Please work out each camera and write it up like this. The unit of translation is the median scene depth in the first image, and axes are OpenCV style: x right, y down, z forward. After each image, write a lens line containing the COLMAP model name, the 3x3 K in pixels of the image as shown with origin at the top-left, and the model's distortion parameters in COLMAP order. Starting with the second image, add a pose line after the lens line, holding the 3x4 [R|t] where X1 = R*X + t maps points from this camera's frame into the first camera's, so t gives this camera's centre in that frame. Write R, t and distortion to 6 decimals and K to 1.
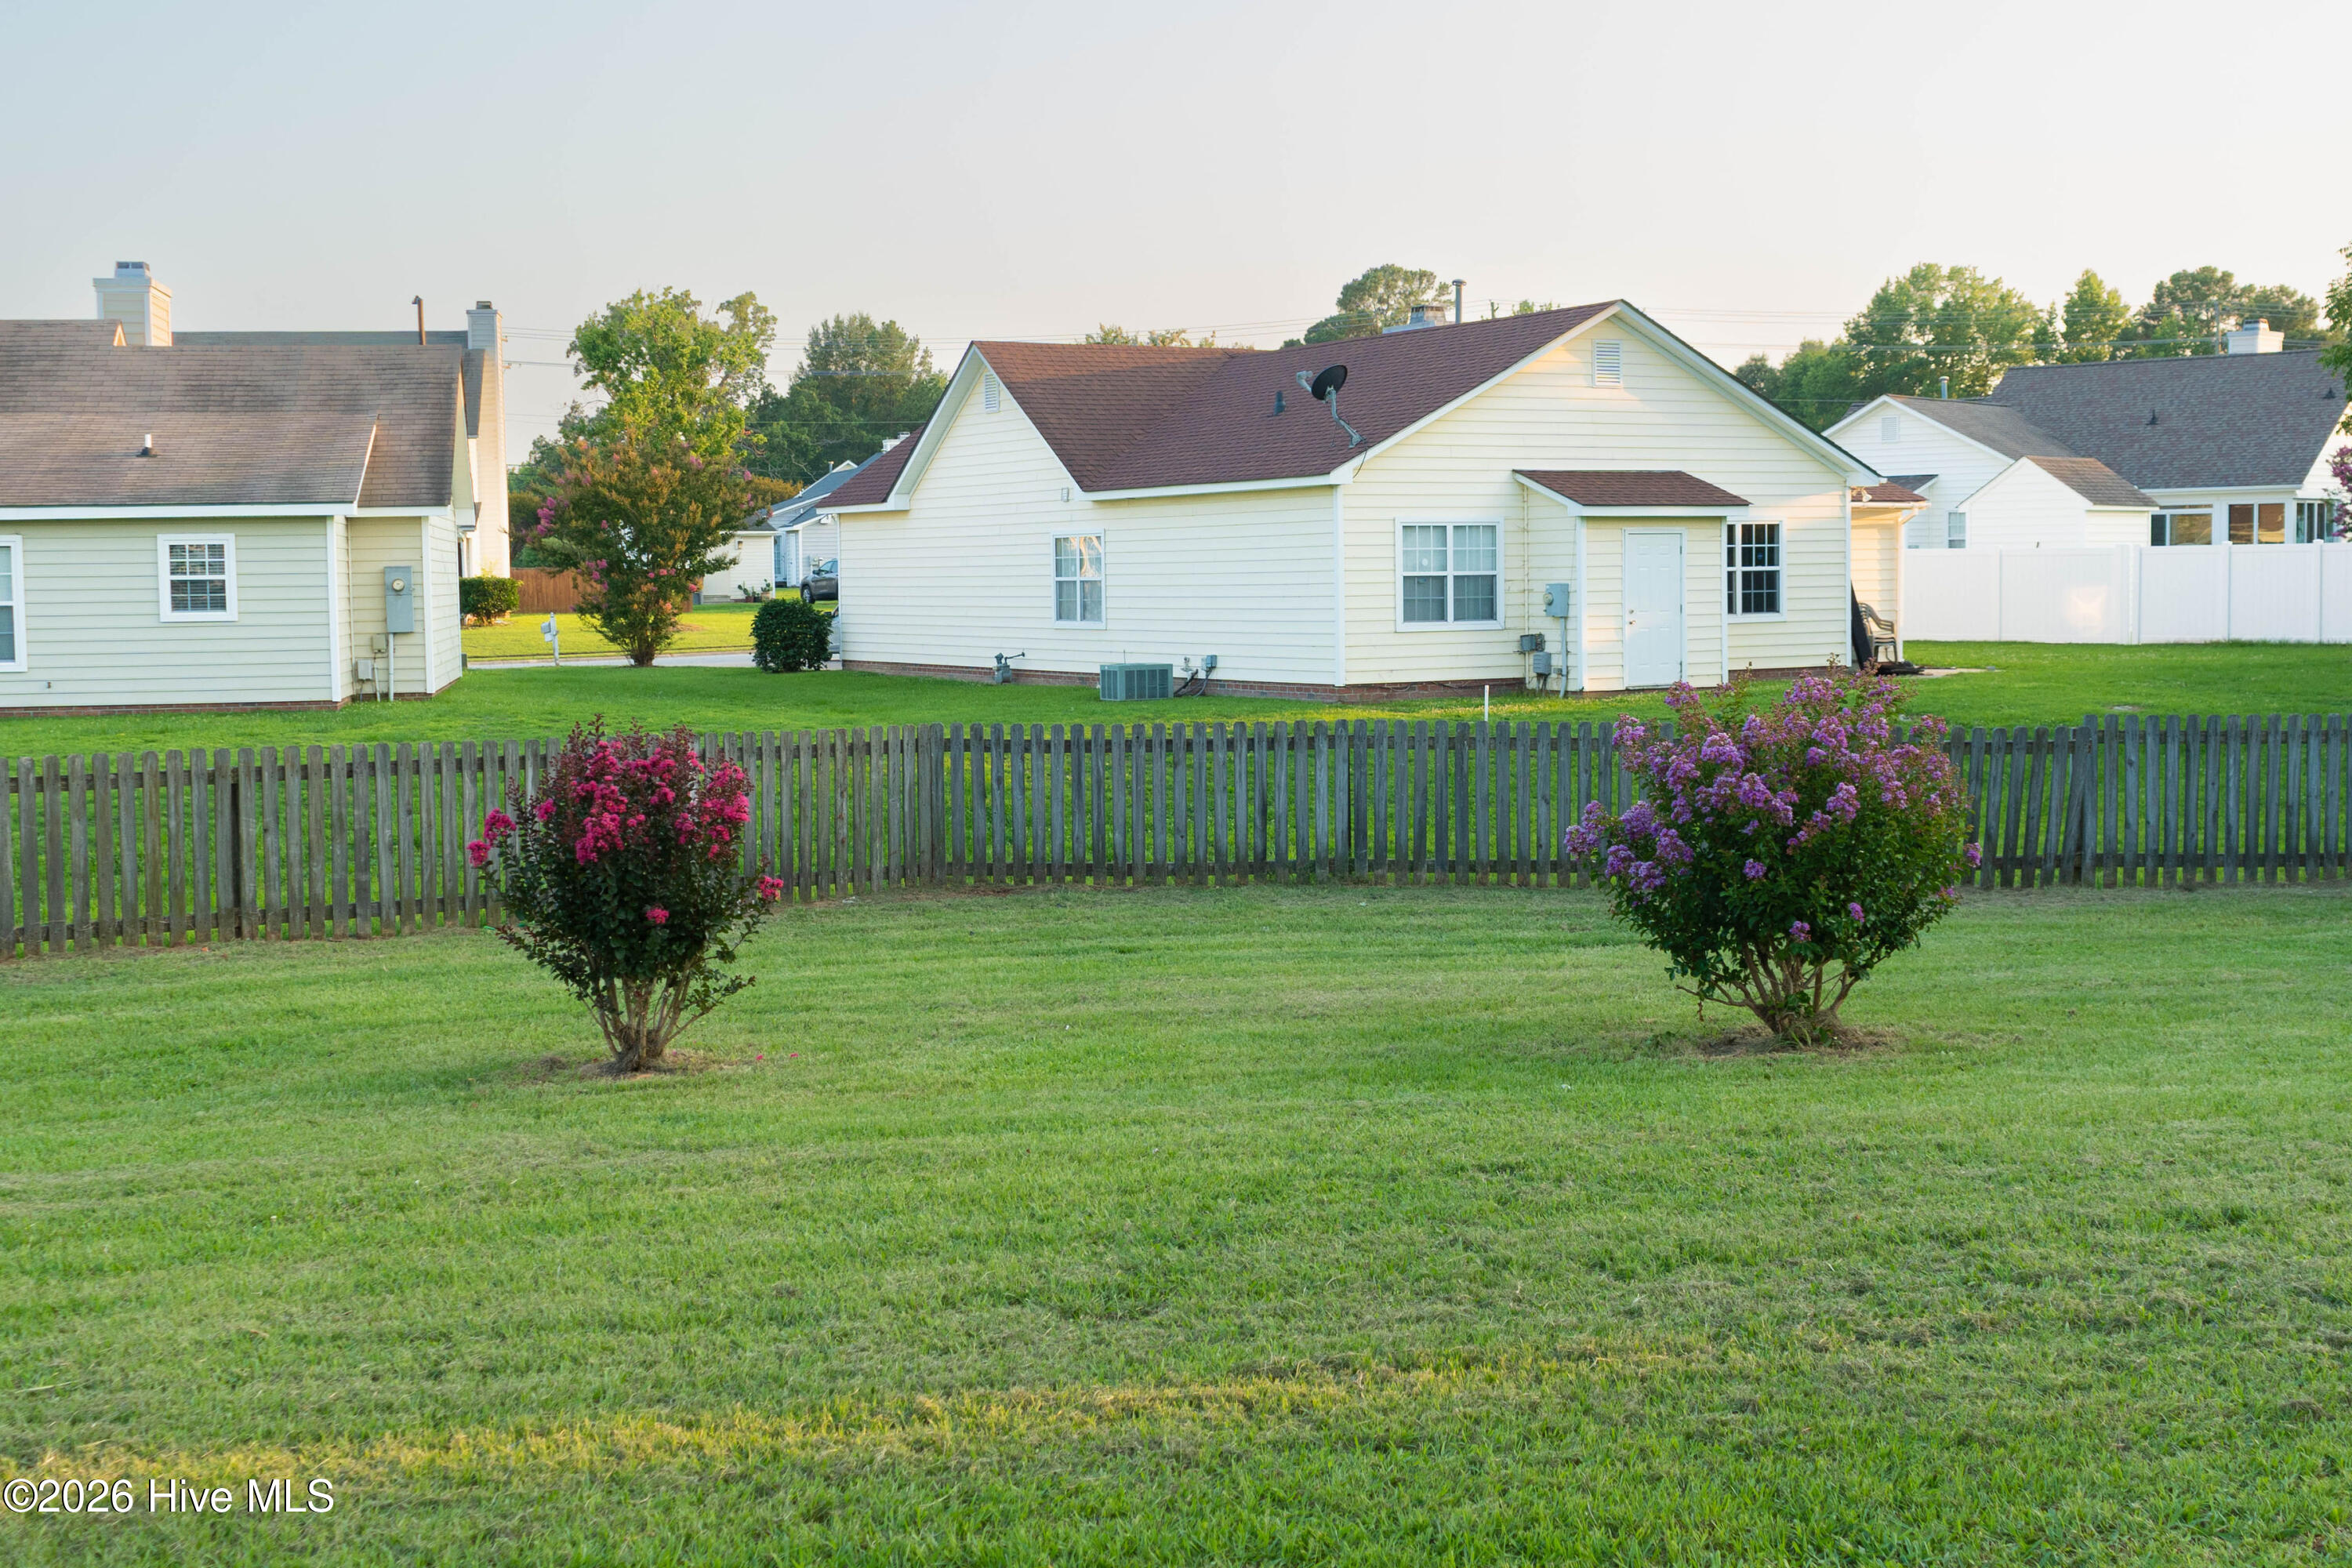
lens RADIAL K [[2822.1, 0, 1180.5], [0, 2822.1, 780.8], [0, 0, 1]] dist [-0.035908, 0.000000]
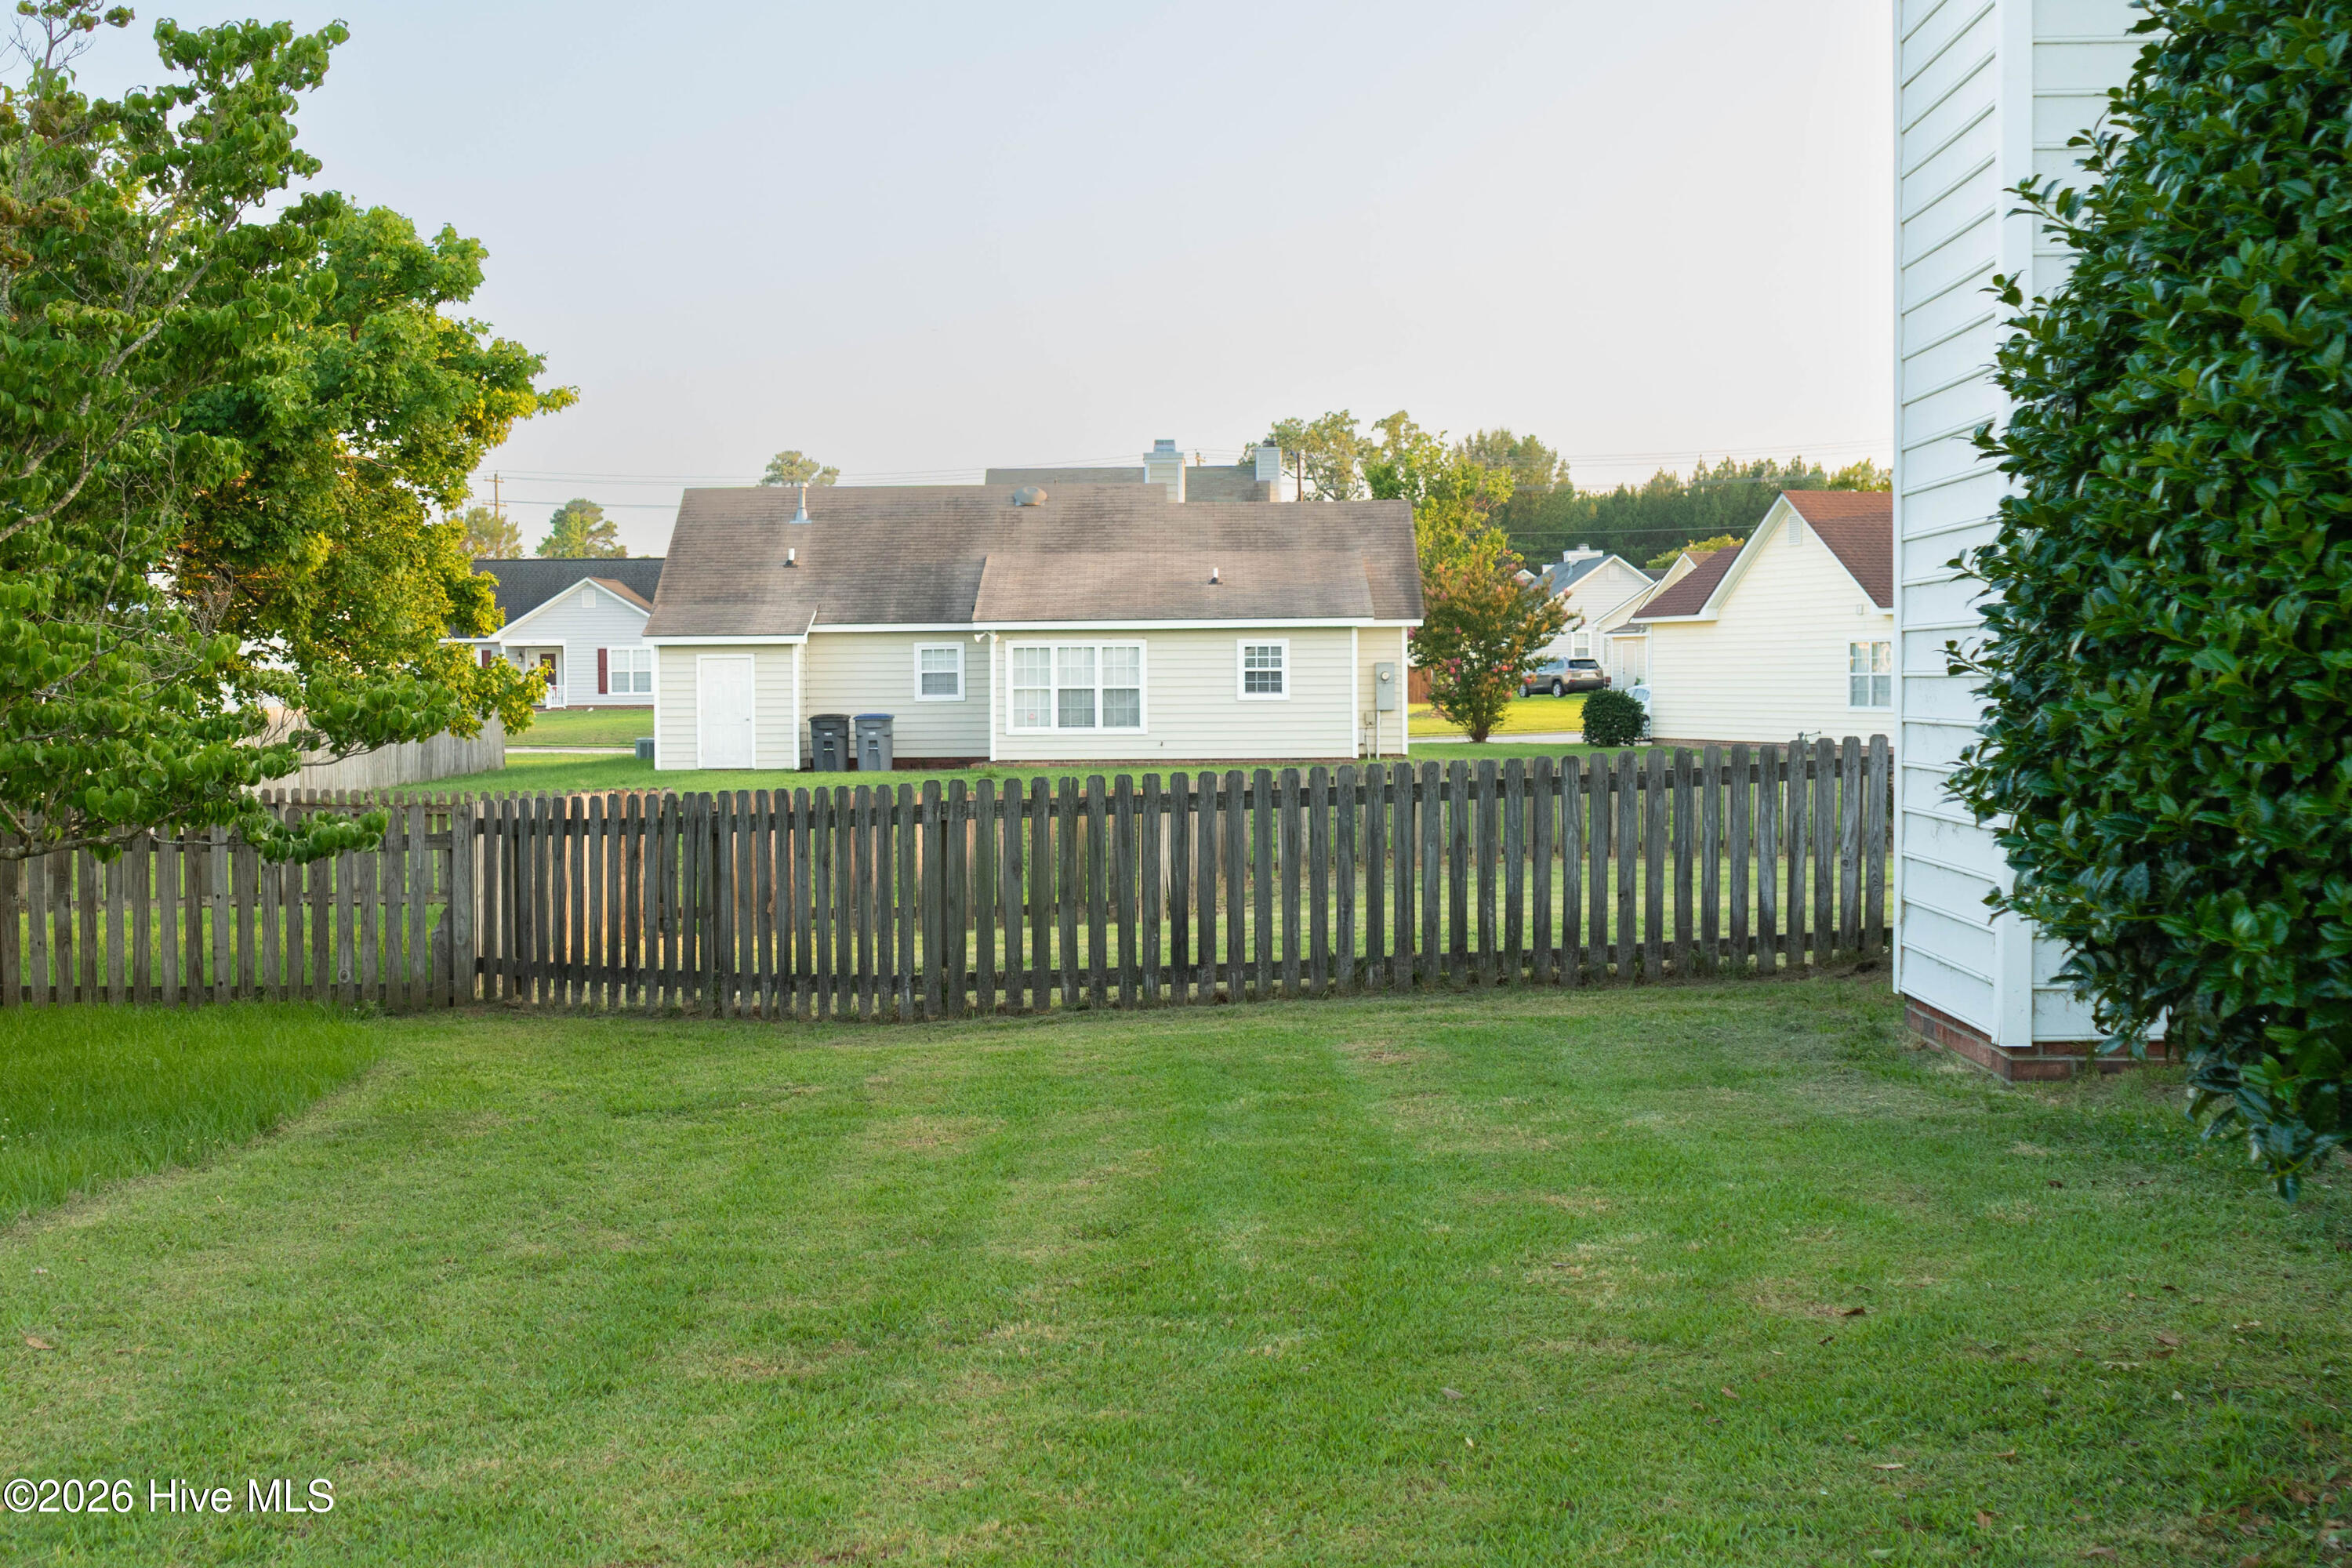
lens RADIAL K [[2822.1, 0, 1174.8], [0, 2822.1, 780.7], [0, 0, 1]] dist [-0.035908, 0.000000]
pose [[0.978407, 0.010658, -0.206413, -0.089504], [-0.018061, 0.999258, -0.034012, 0.030196], [0.205898, 0.037006, 0.977874, -0.365226]]
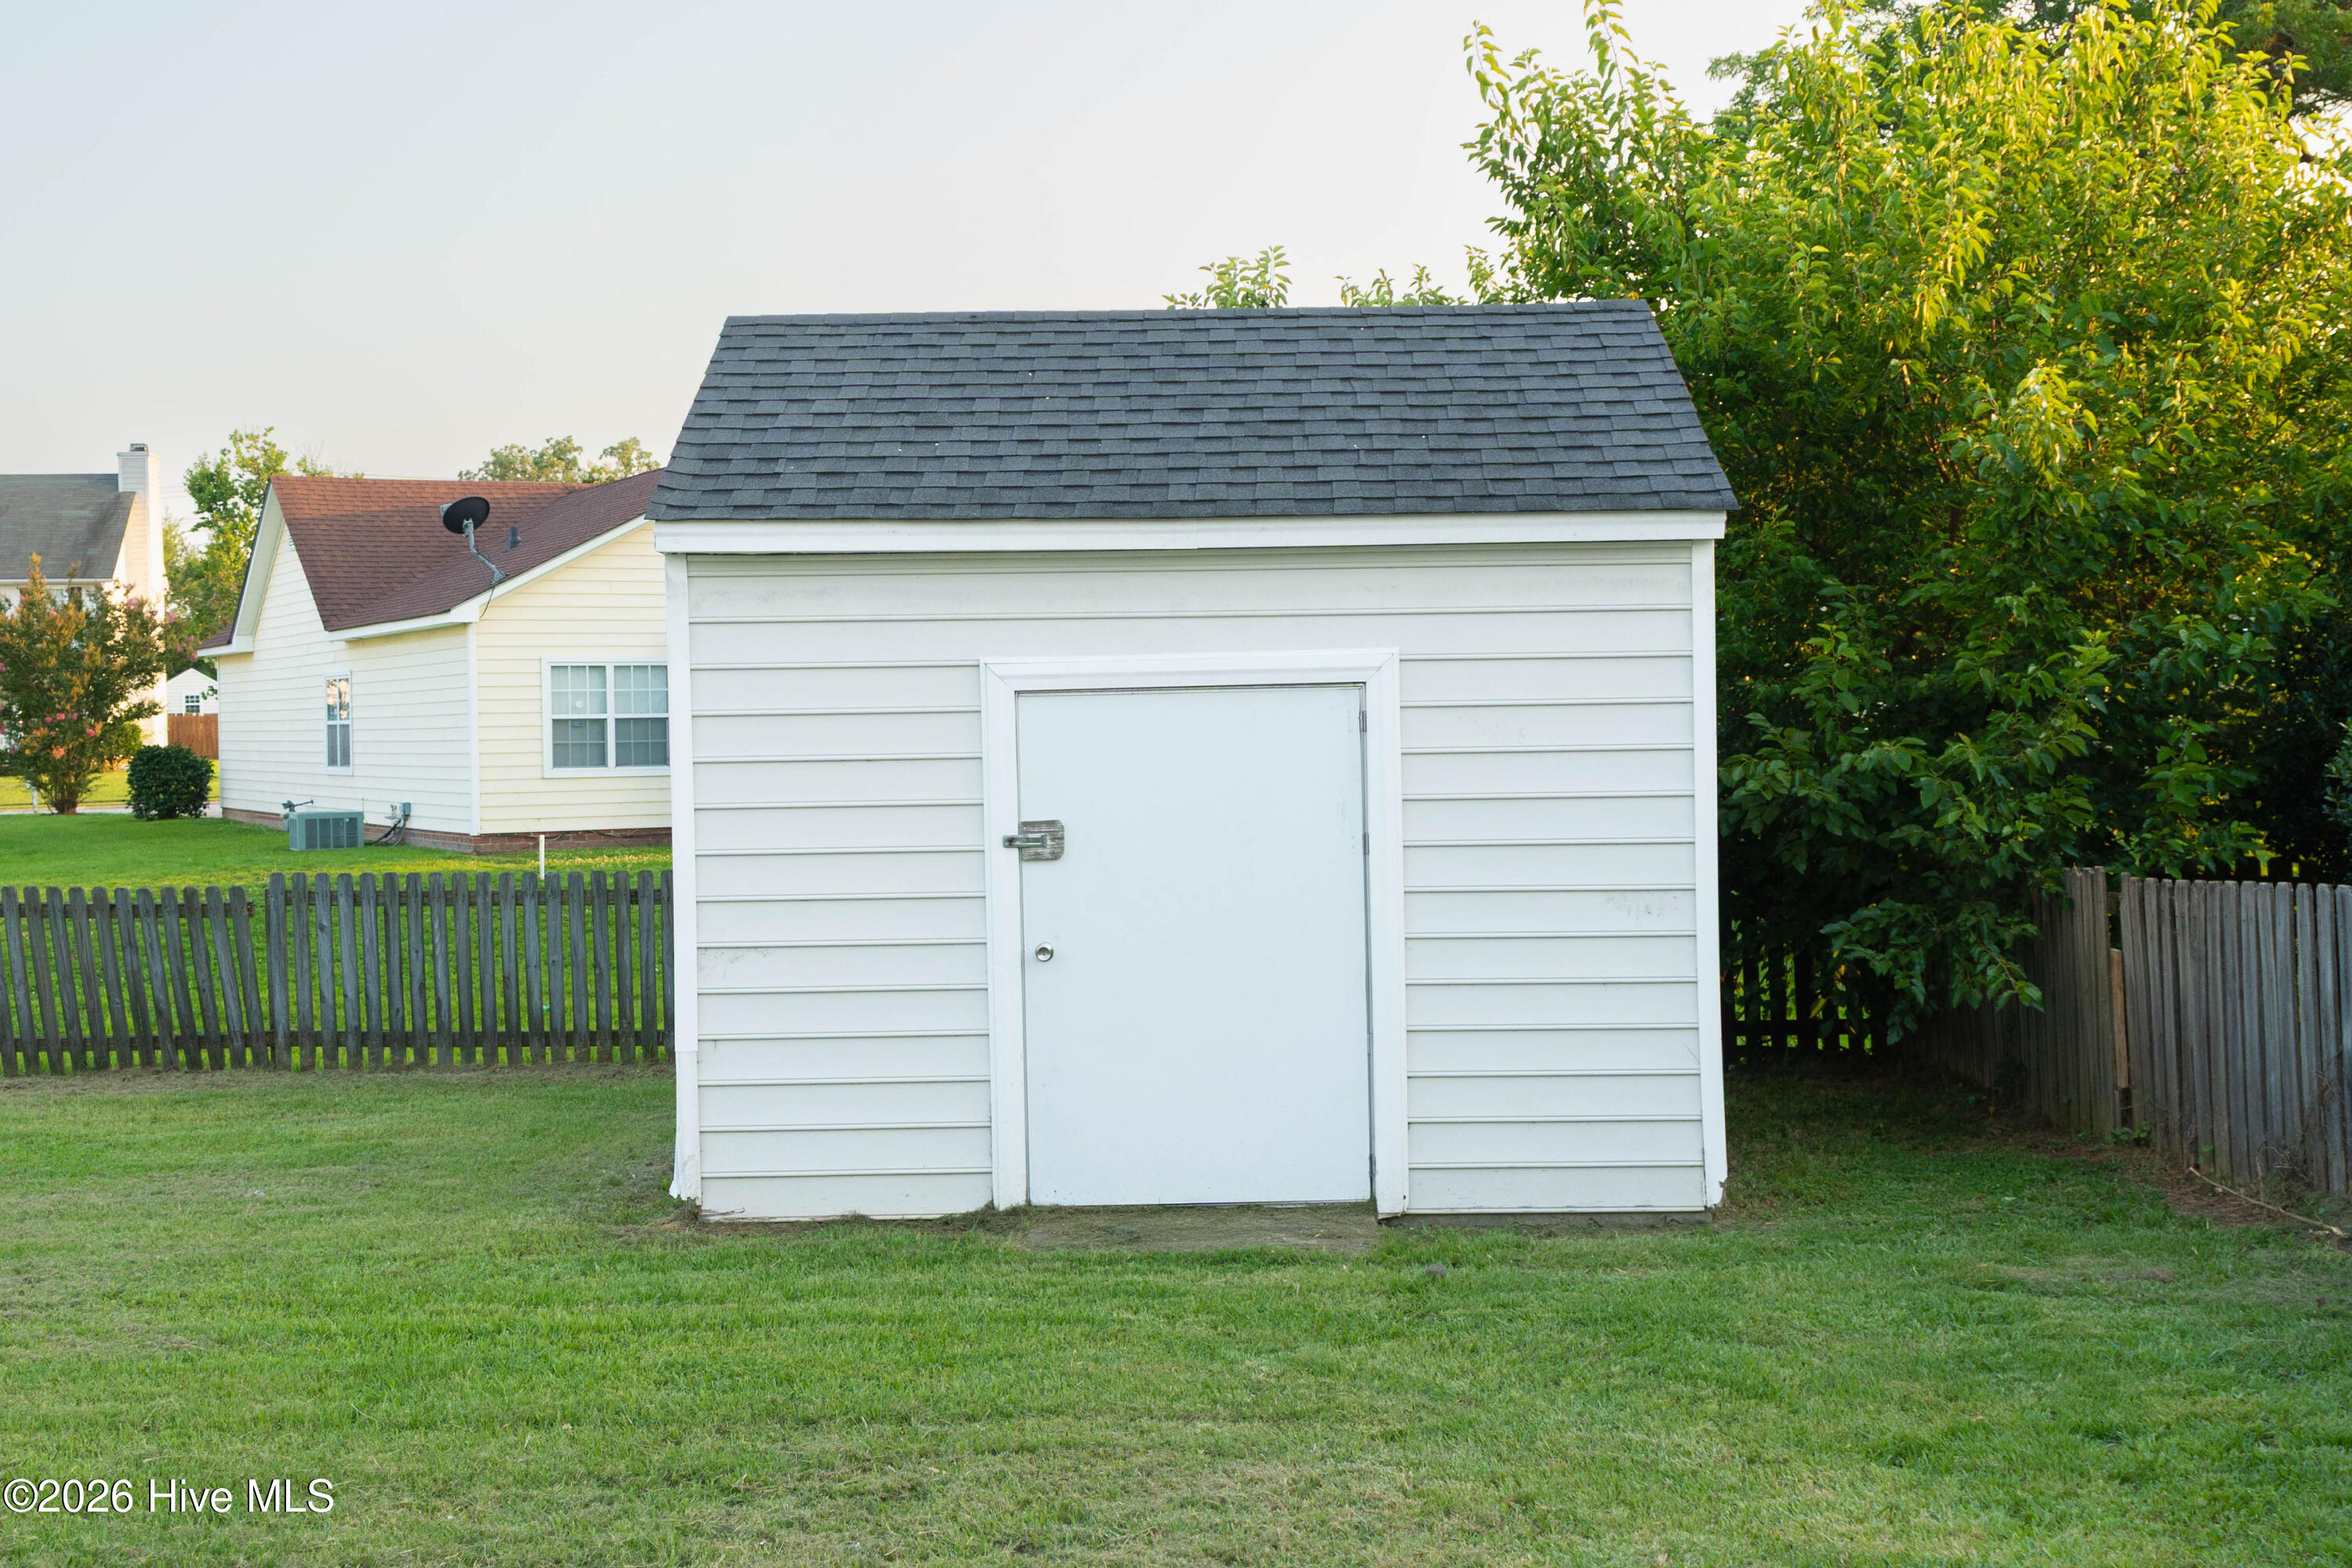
lens RADIAL K [[2822.1, 0, 1175.8], [0, 2822.1, 786.8], [0, 0, 1]] dist [-0.035908, 0.000000]
pose [[0.999967, -0.002549, -0.007705, 0.278861], [0.002169, 0.998799, -0.048951, -0.003075], [0.007820, 0.048932, 0.998771, 0.057539]]
